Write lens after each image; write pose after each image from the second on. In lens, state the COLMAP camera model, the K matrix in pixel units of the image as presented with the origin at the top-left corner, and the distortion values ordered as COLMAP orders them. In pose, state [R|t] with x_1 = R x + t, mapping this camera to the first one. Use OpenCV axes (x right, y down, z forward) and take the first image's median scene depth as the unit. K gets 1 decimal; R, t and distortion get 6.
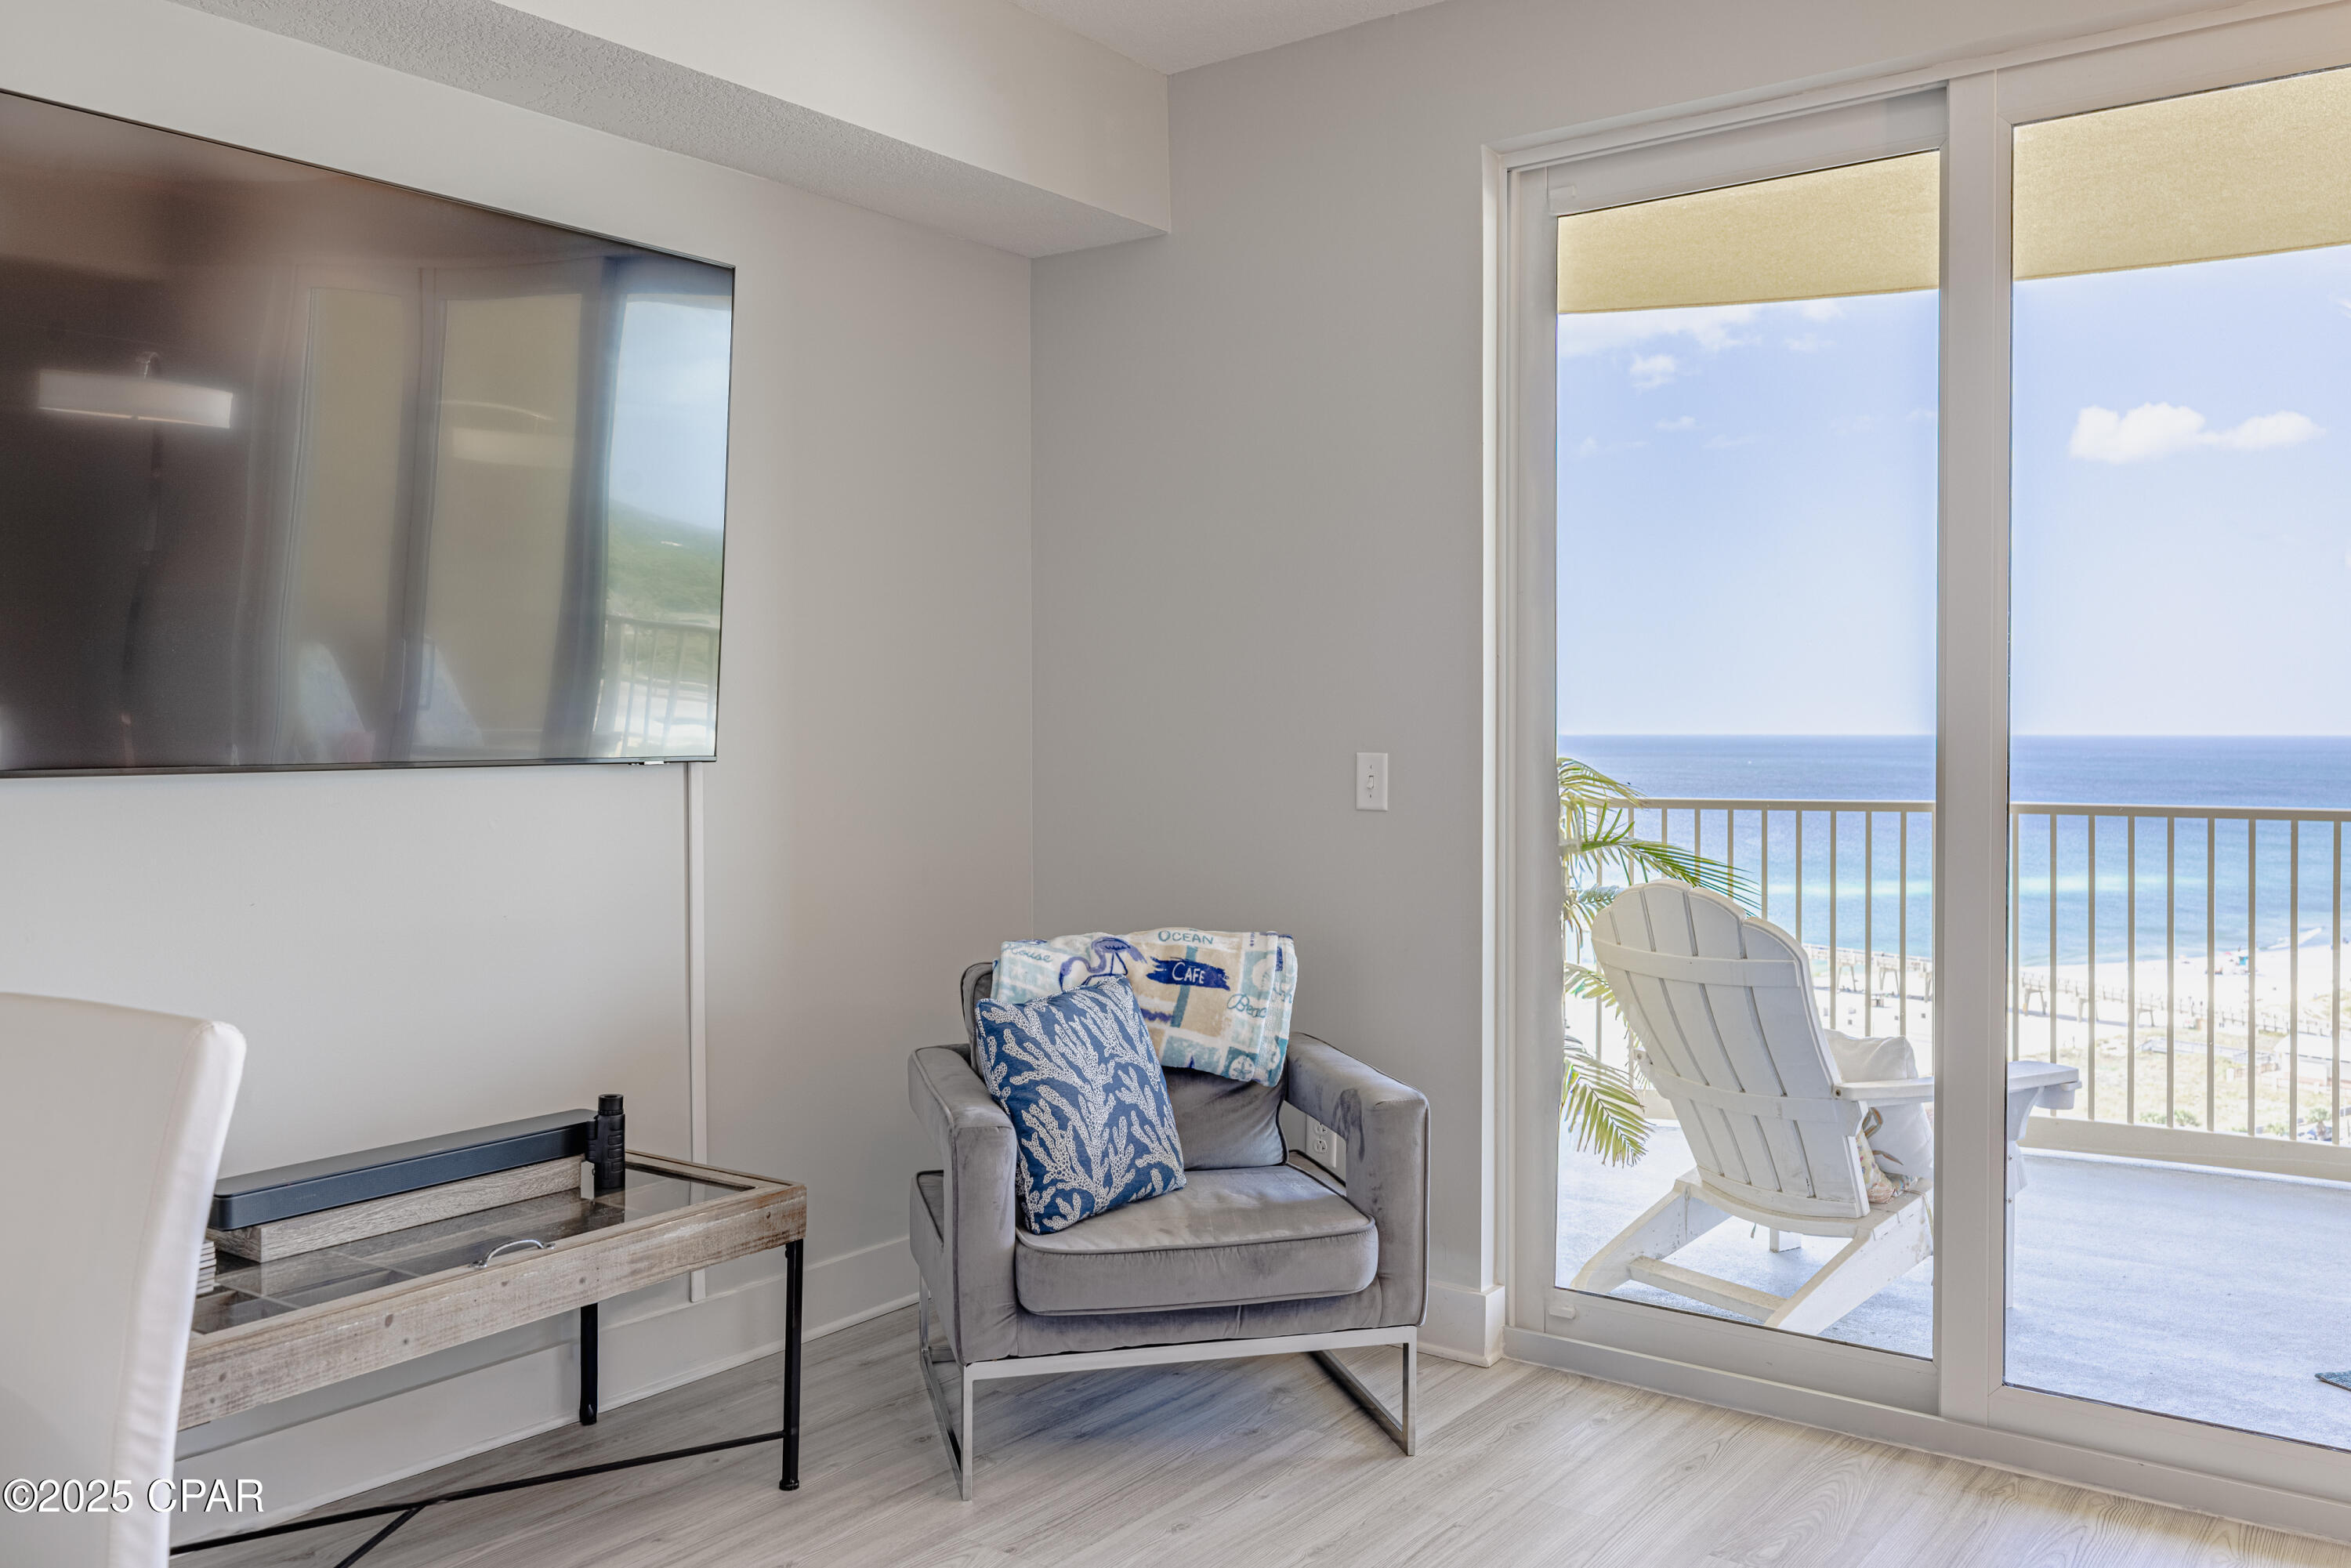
lens RADIAL K [[1879.0, 0, 1175.5], [0, 1879.0, 784.0], [0, 0, 1]] dist [0.006062, 0.004167]
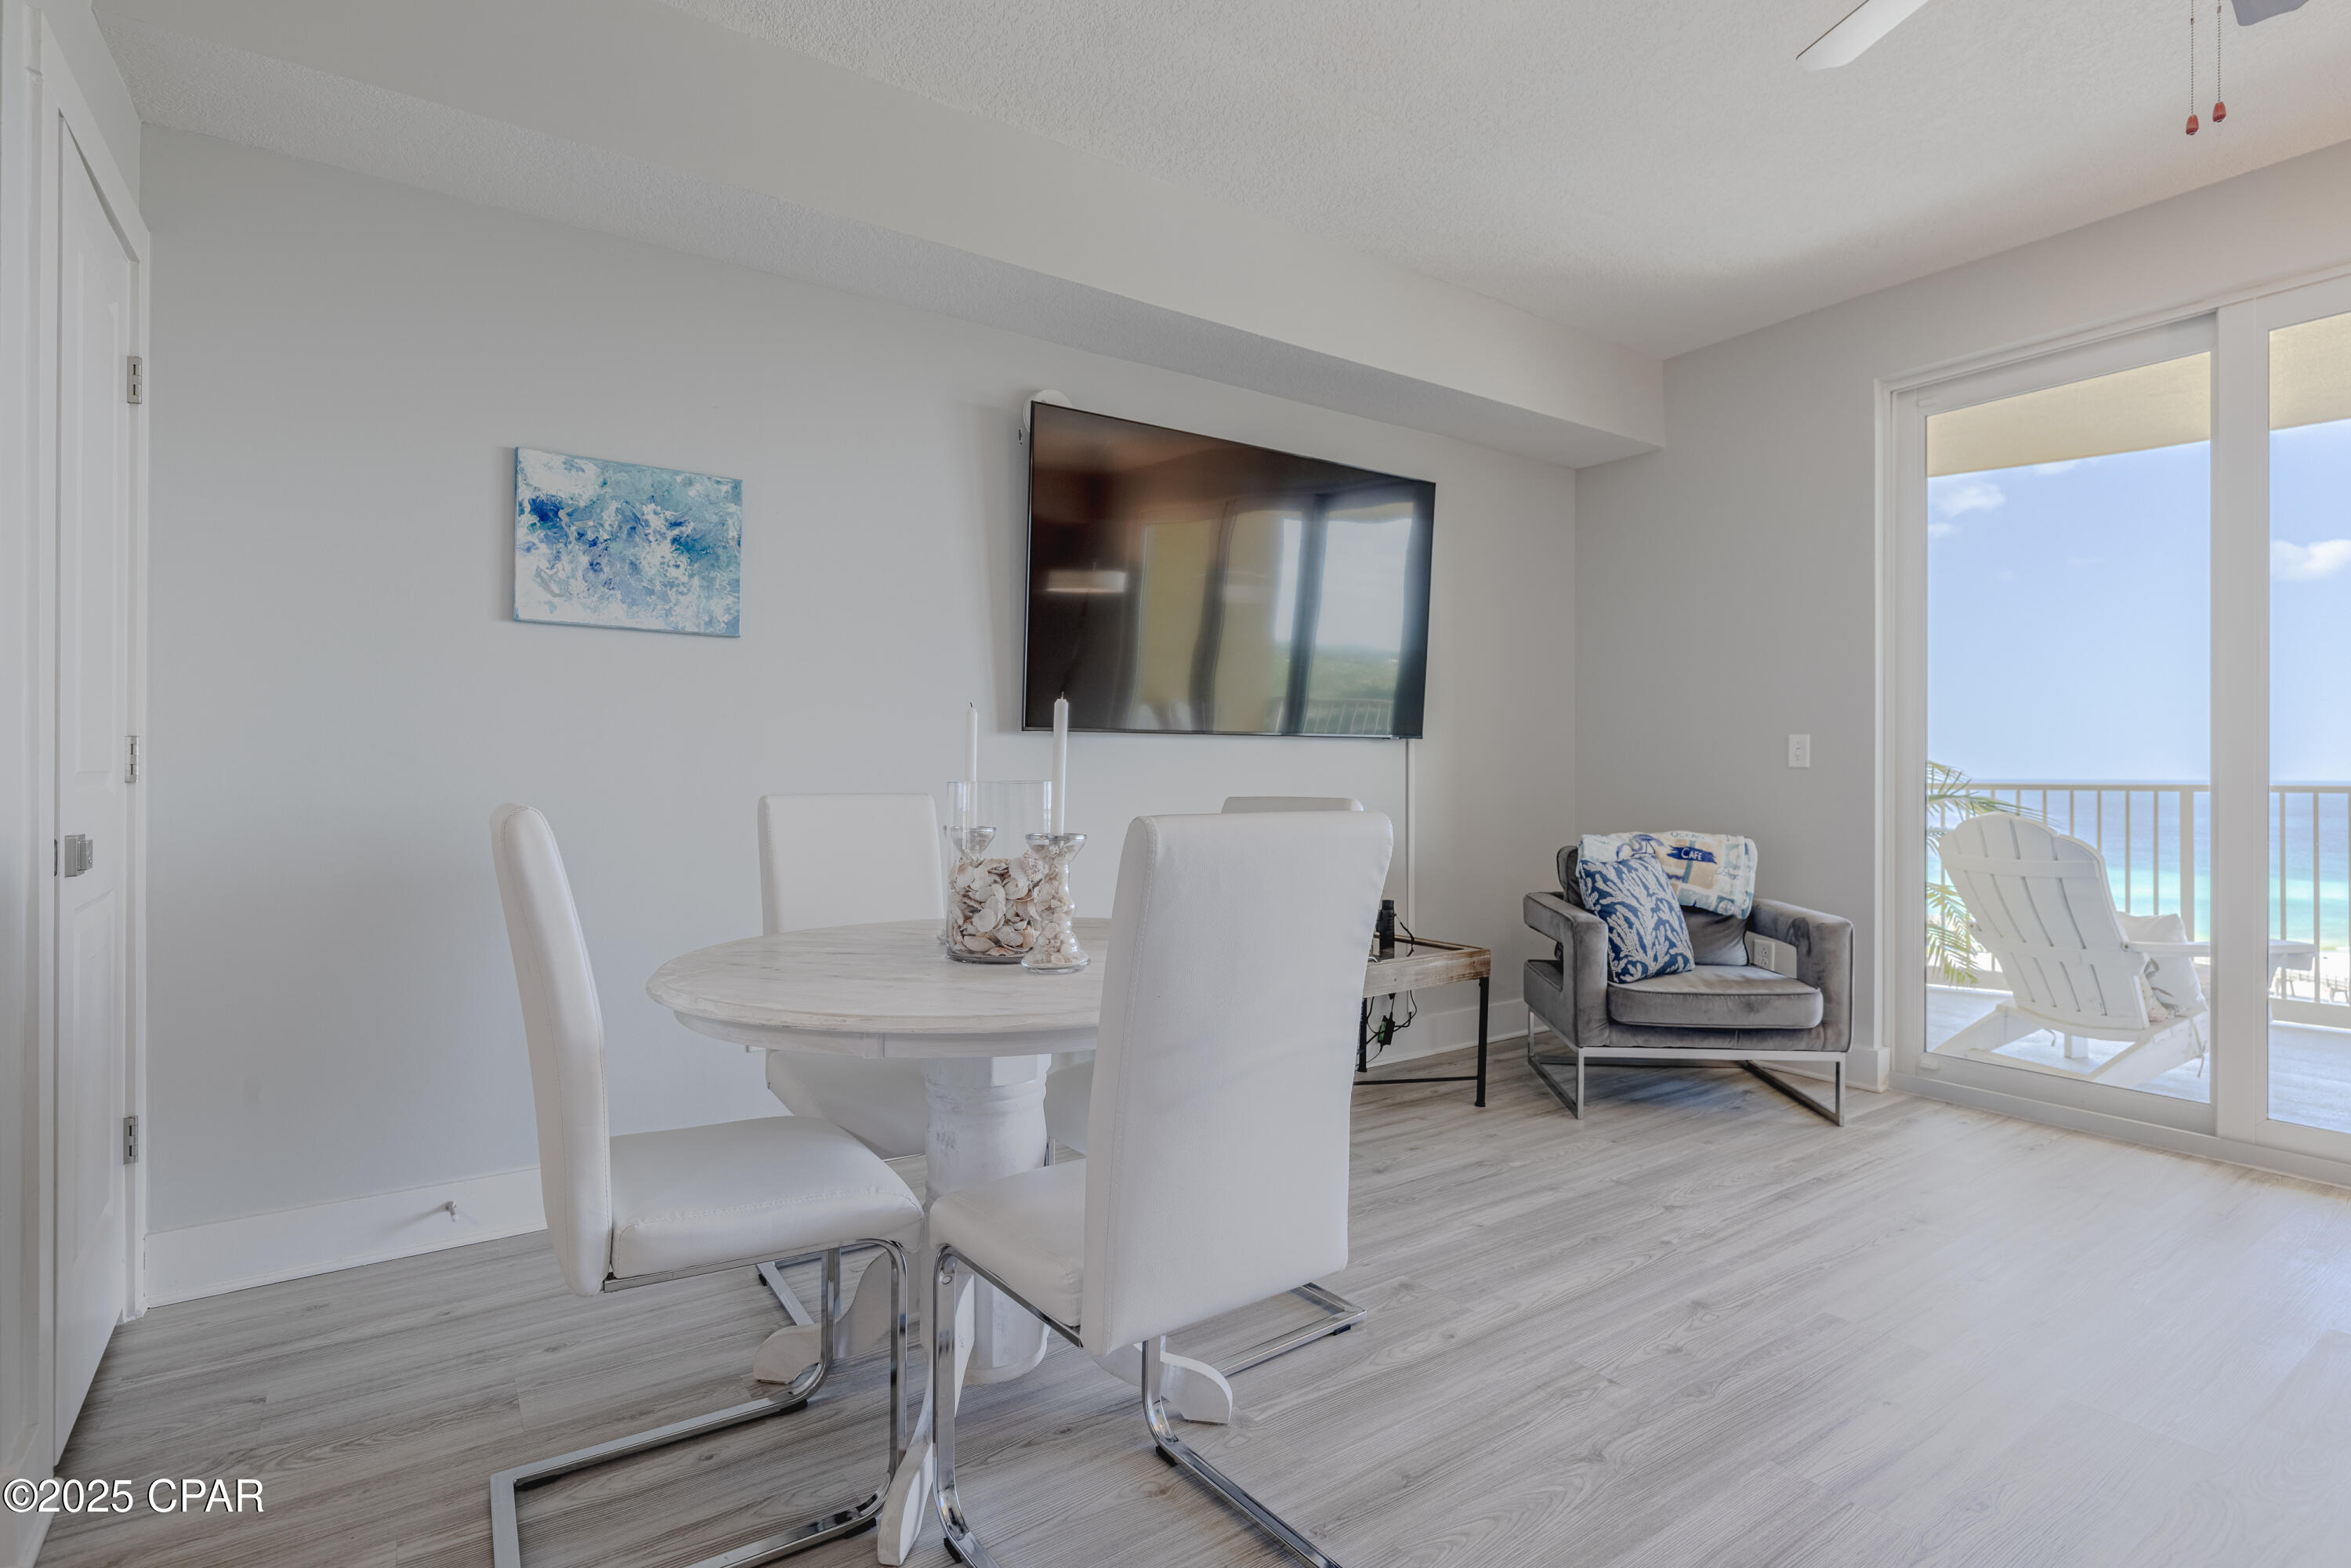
lens RADIAL K [[1127.2, 0, 1175.5], [0, 1127.2, 784.0], [0, 0, 1]] dist [0.001380, 0.000174]
pose [[0.948129, 0.006545, -0.317819, -0.126502], [-0.013111, 0.999742, -0.018527, 0.064033], [0.317616, 0.021733, 0.947970, -0.191493]]
